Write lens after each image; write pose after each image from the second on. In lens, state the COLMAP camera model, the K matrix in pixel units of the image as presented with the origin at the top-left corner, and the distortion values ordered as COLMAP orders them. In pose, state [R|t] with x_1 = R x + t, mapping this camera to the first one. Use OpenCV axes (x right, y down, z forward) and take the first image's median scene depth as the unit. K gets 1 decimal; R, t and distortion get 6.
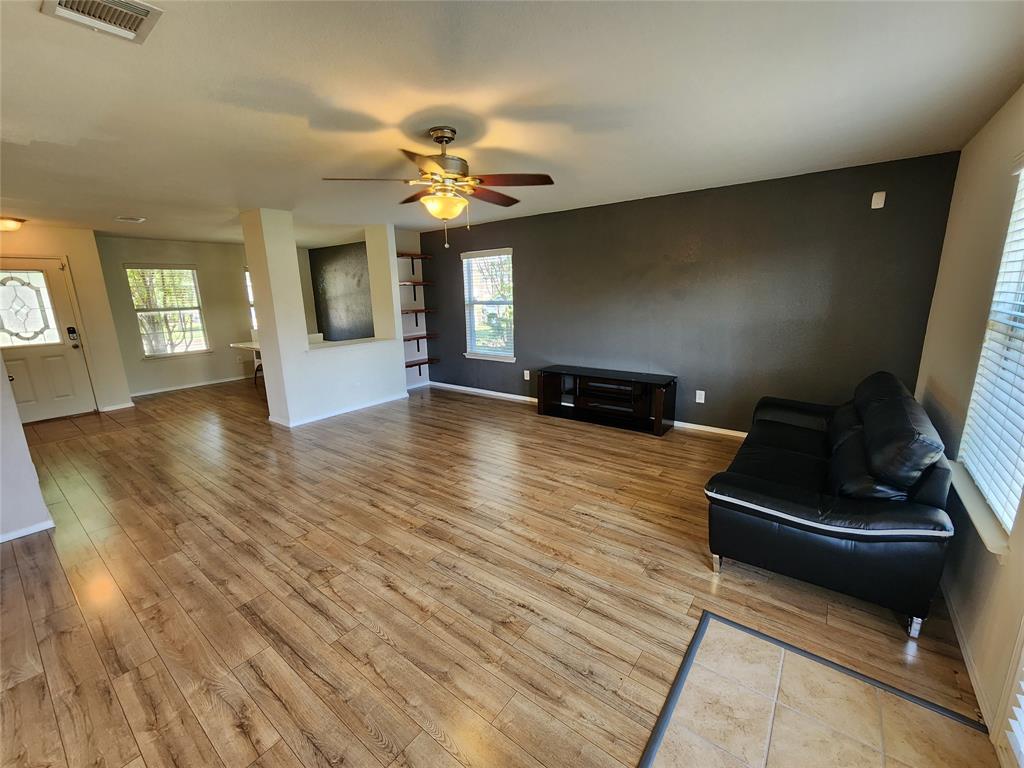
lens RADIAL K [[422.2, 0, 516.1], [0, 422.2, 381.3], [0, 0, 1]] dist [-0.001343, 0.000615]
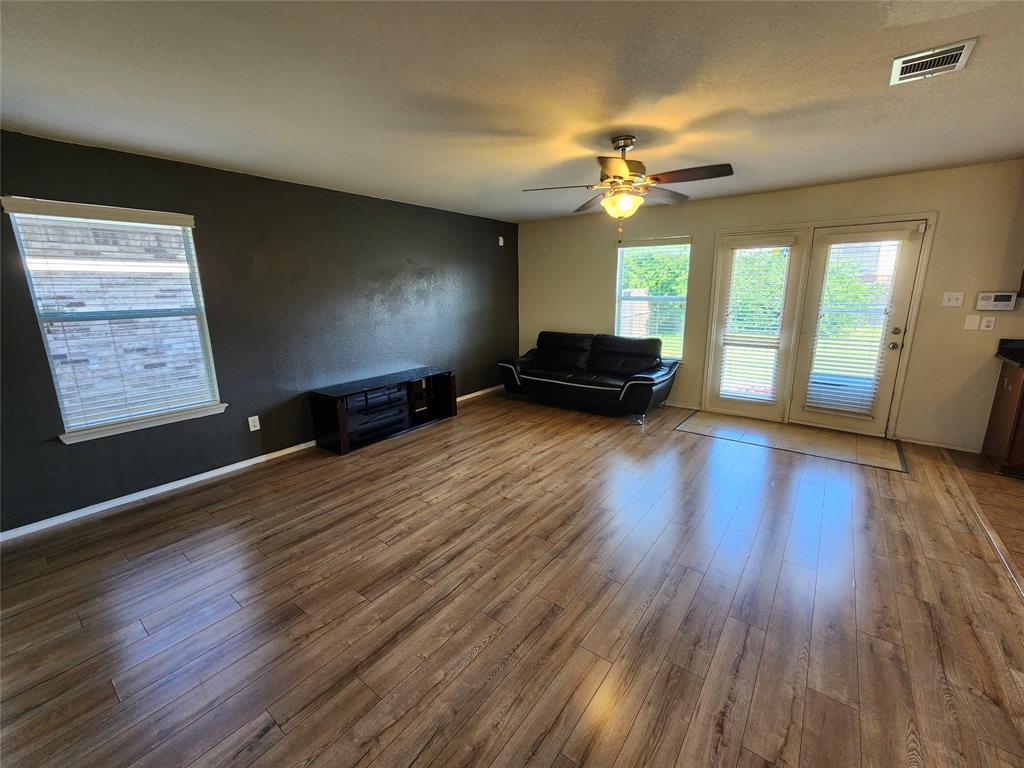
lens RADIAL K [[422.2, 0, 511.4], [0, 422.2, 384.0], [0, 0, 1]] dist [-0.001343, 0.000615]
pose [[0.006303, -0.197258, 0.980331, -0.861913], [0.226583, 0.955134, 0.190732, -0.154540], [-0.973971, 0.220924, 0.050716, 0.848350]]
